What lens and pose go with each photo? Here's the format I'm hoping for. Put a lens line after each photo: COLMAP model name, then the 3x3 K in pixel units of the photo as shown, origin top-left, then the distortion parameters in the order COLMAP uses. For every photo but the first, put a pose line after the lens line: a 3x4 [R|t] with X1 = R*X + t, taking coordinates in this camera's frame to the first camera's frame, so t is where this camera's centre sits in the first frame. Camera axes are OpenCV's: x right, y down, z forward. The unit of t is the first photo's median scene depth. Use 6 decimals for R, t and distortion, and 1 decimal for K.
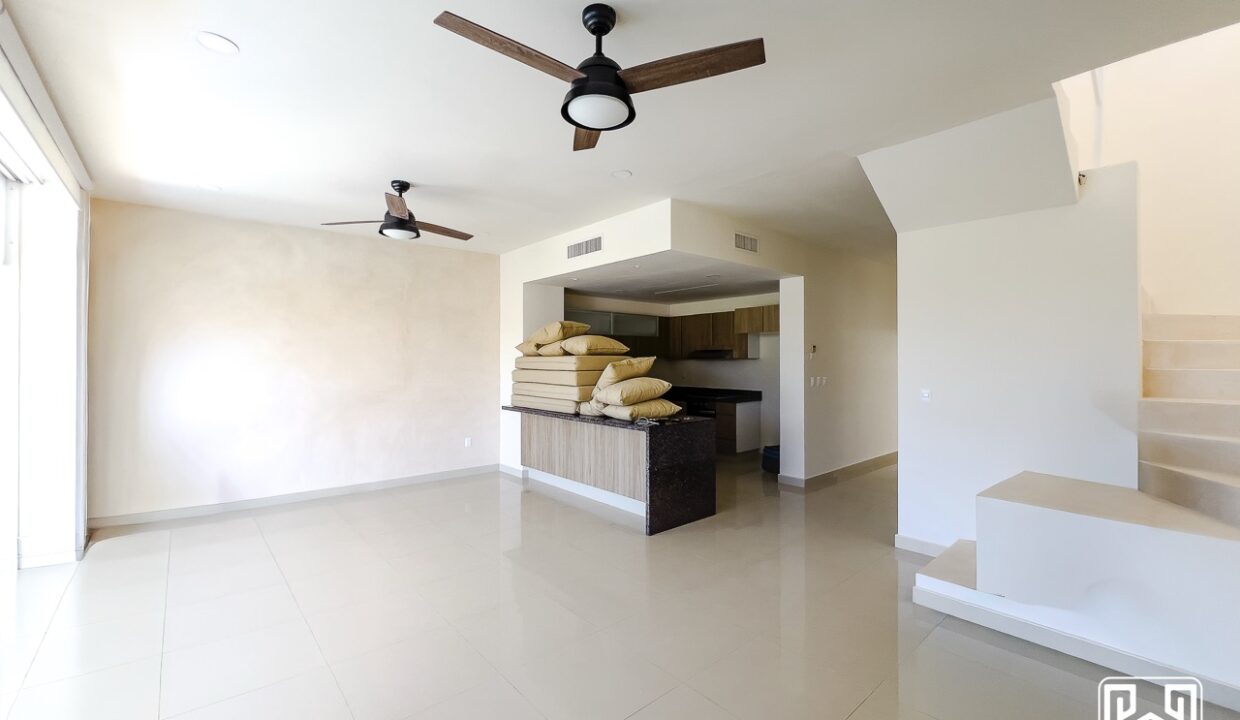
lens RADIAL K [[483.6, 0, 616.6], [0, 483.6, 357.7], [0, 0, 1]] dist [0.000257, -0.000023]
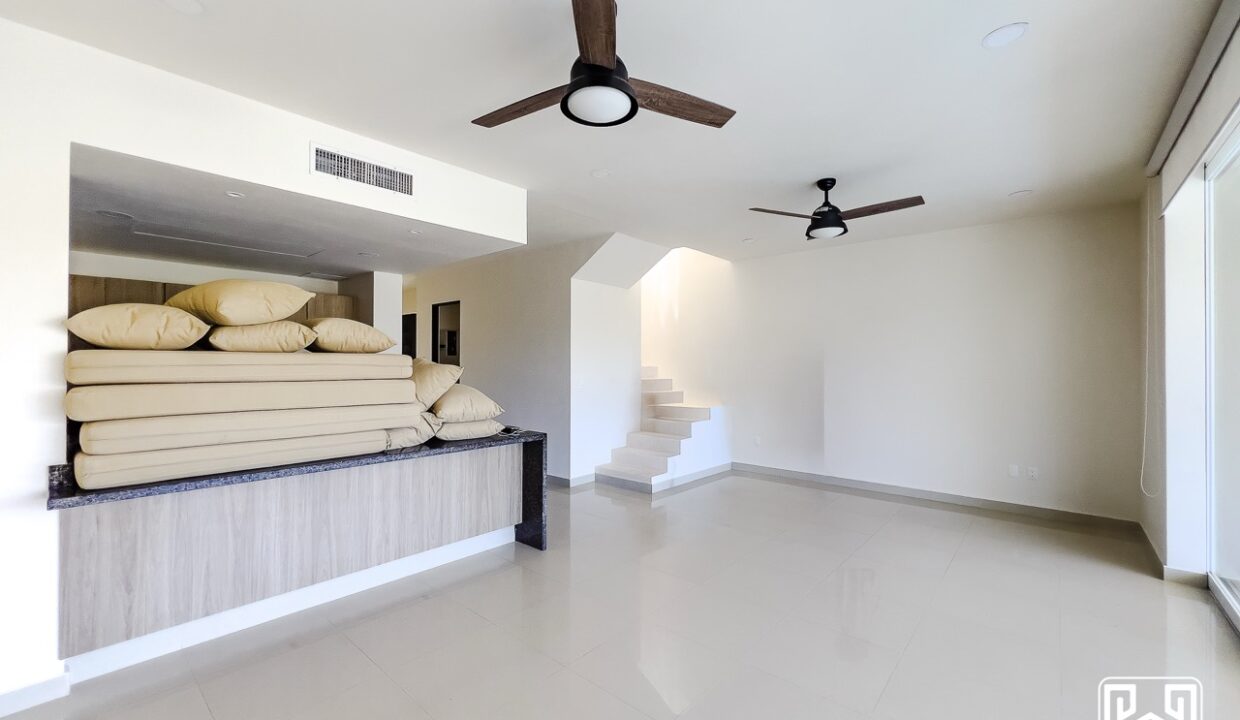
lens RADIAL K [[483.6, 0, 616.6], [0, 483.6, 357.7], [0, 0, 1]] dist [0.000257, -0.000023]
pose [[-0.089963, 0.006665, 0.995923, -0.644228], [-0.010714, 0.999913, -0.007659, 0.001455], [-0.995887, -0.011359, -0.089884, 0.695334]]
